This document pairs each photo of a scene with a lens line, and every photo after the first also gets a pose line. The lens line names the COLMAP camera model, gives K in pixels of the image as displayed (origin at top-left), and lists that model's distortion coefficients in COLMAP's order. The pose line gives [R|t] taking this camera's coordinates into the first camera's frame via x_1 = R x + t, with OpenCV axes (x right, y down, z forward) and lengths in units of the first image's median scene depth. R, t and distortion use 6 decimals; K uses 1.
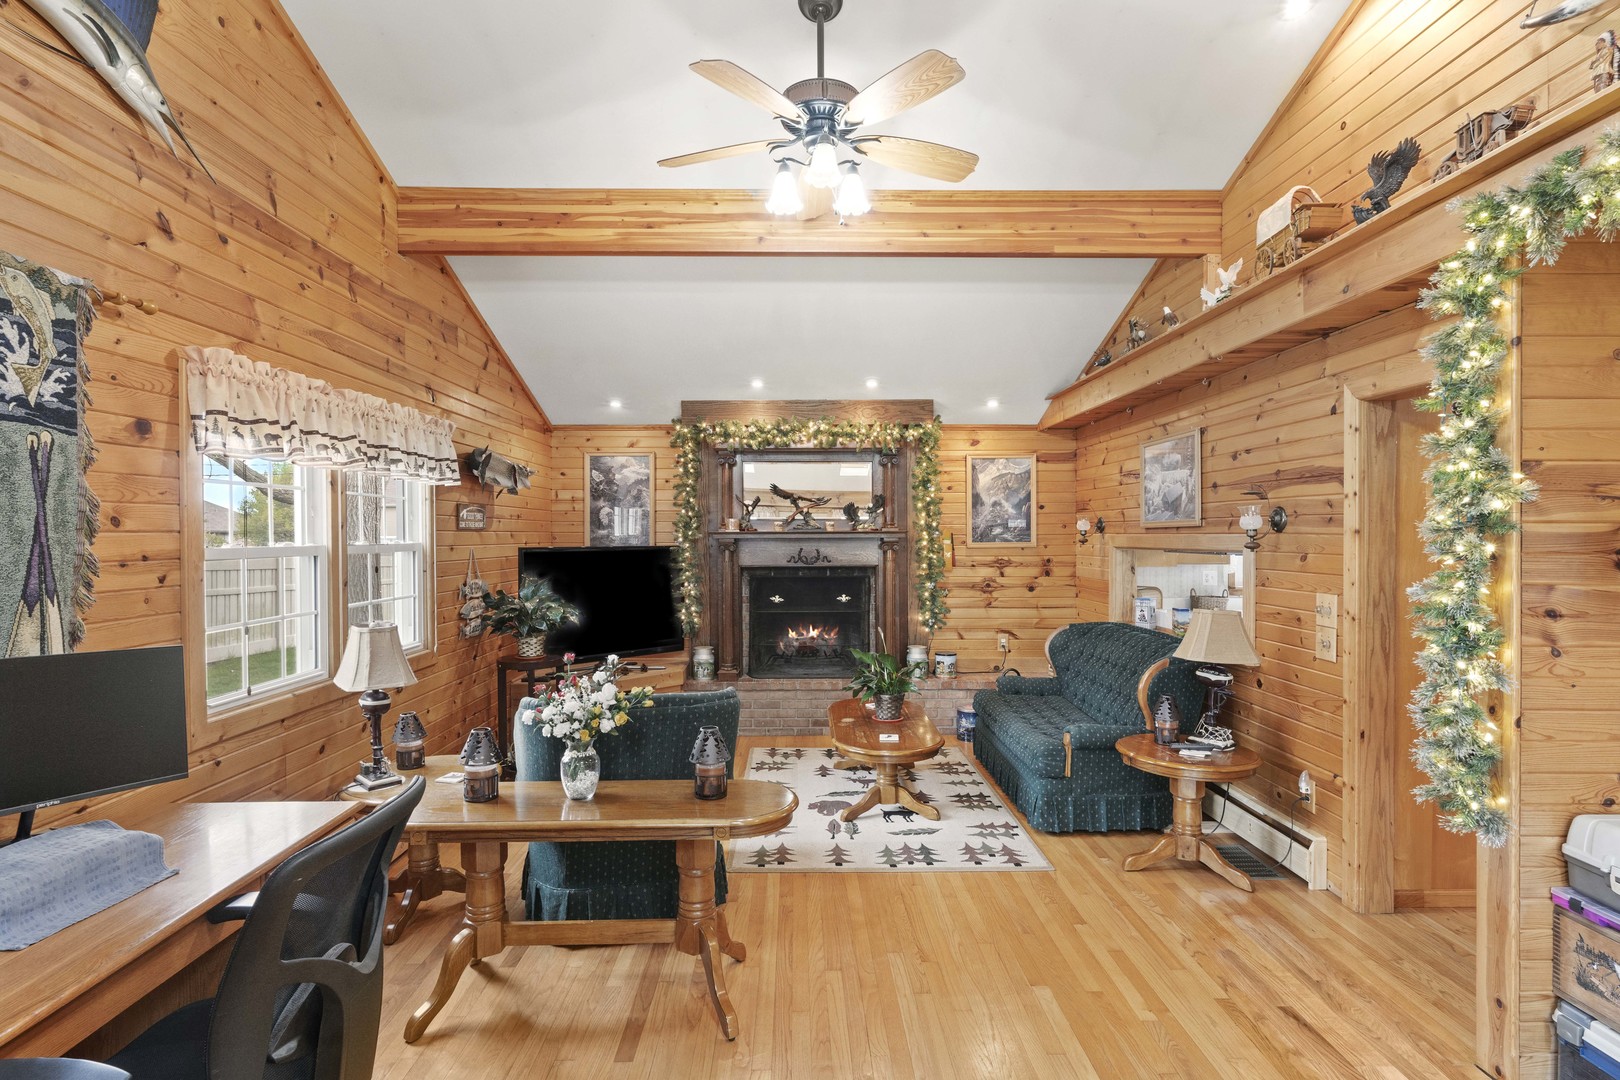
lens RADIAL K [[820.6, 0, 810.0], [0, 820.6, 540.0], [0, 0, 1]] dist [0.000968, -0.000370]
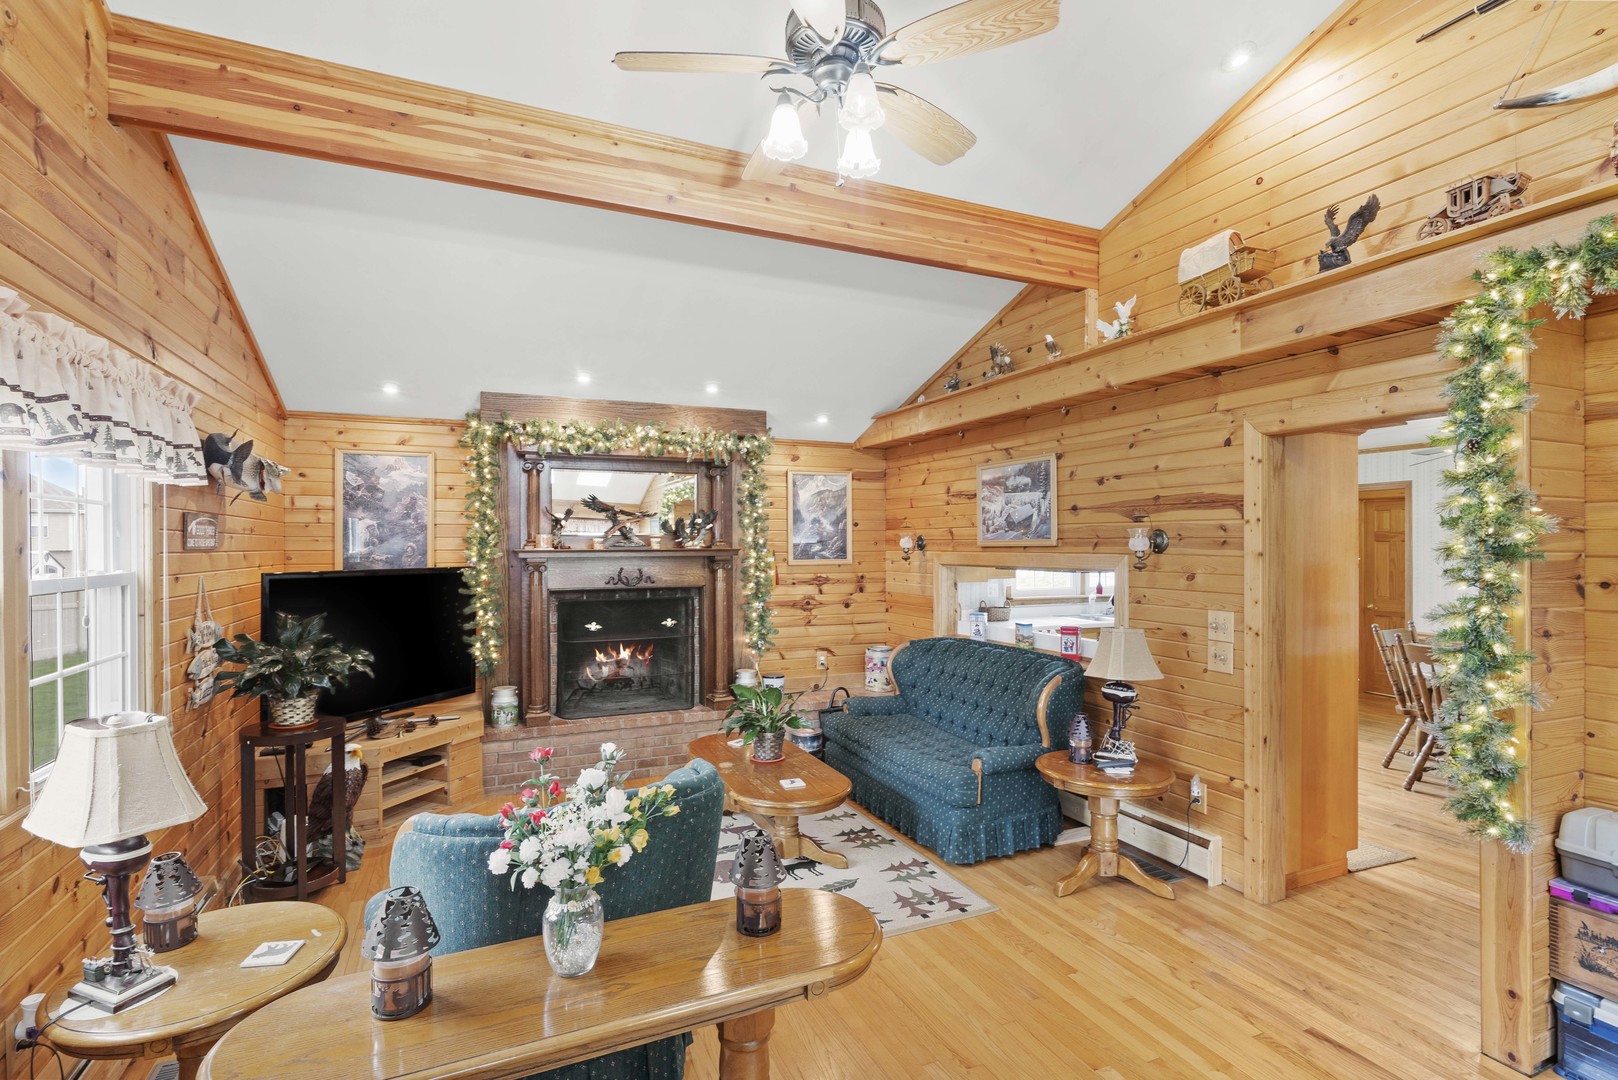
lens RADIAL K [[768.6, 0, 812.9], [0, 768.6, 543.8], [0, 0, 1]] dist [-0.001151, 0.000306]
pose [[0.919365, 0.001807, 0.393402, -0.232661], [0.001683, 0.999962, -0.008526, -0.013654], [-0.393403, 0.008500, 0.919327, 0.241331]]
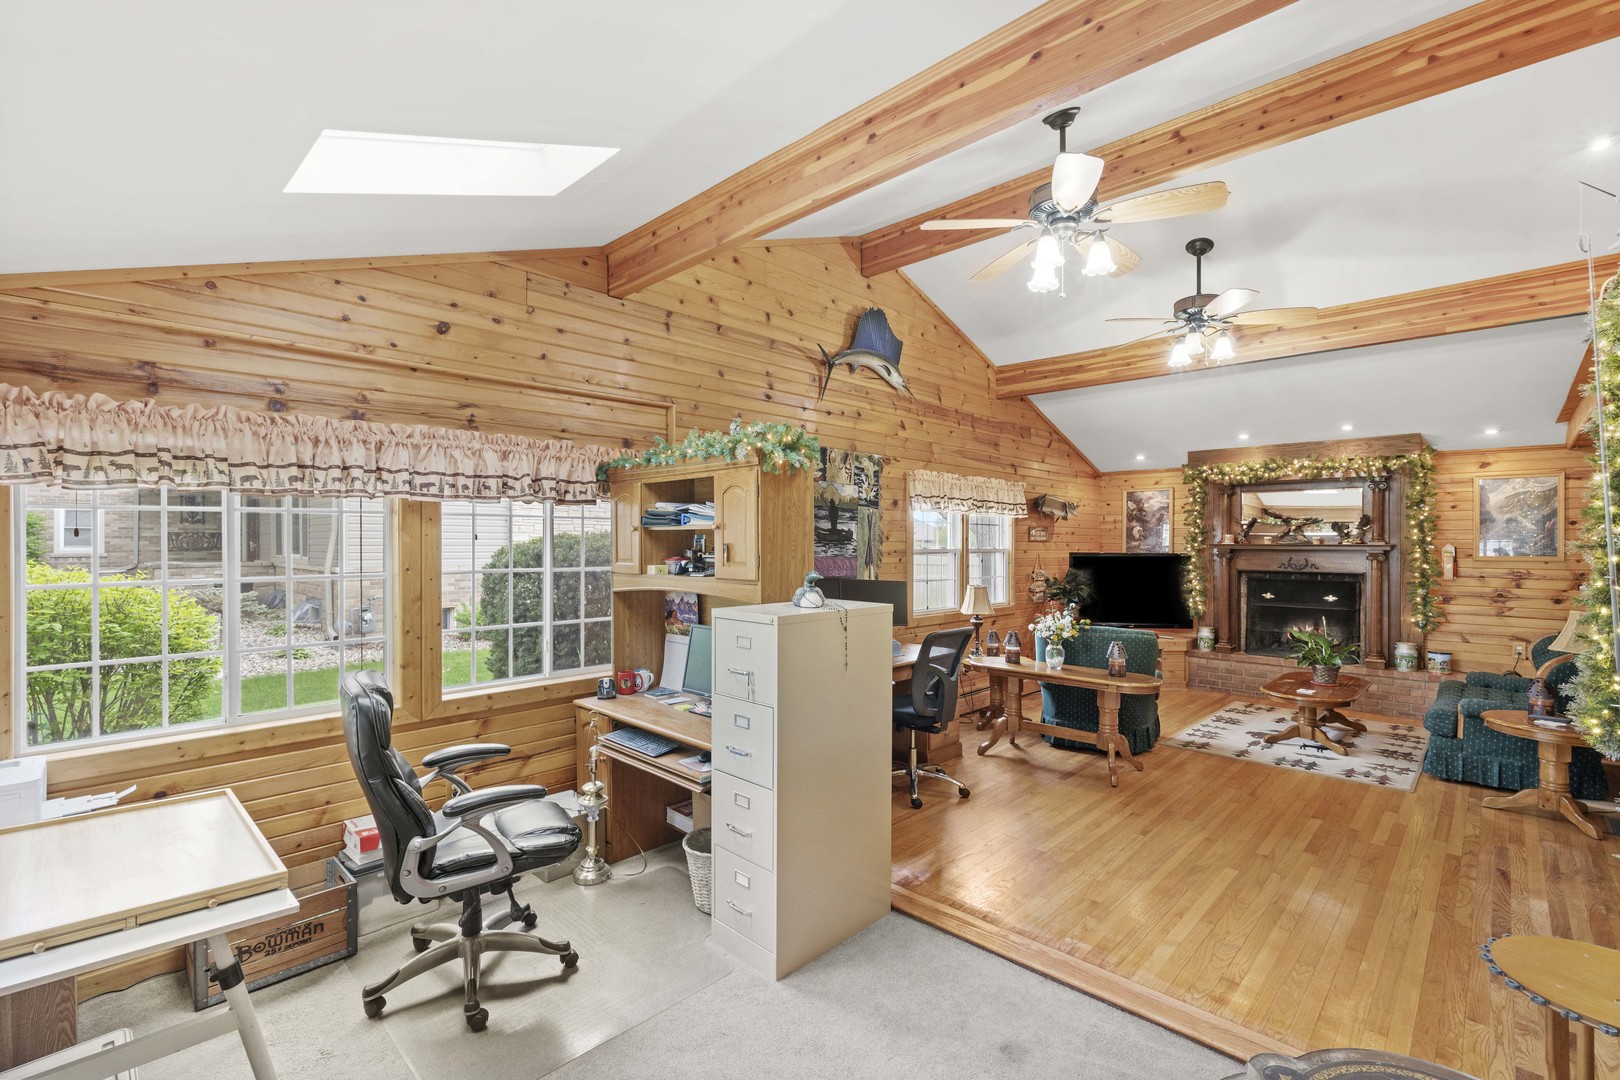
lens RADIAL K [[724.8, 0, 810.0], [0, 724.8, 540.0], [0, 0, 1]] dist [-0.000873, 0.000173]
pose [[0.710729, 0.005915, -0.703441, 0.397464], [-0.014593, 0.999873, -0.006338, 0.001761], [0.703314, 0.014770, 0.710726, -0.532371]]
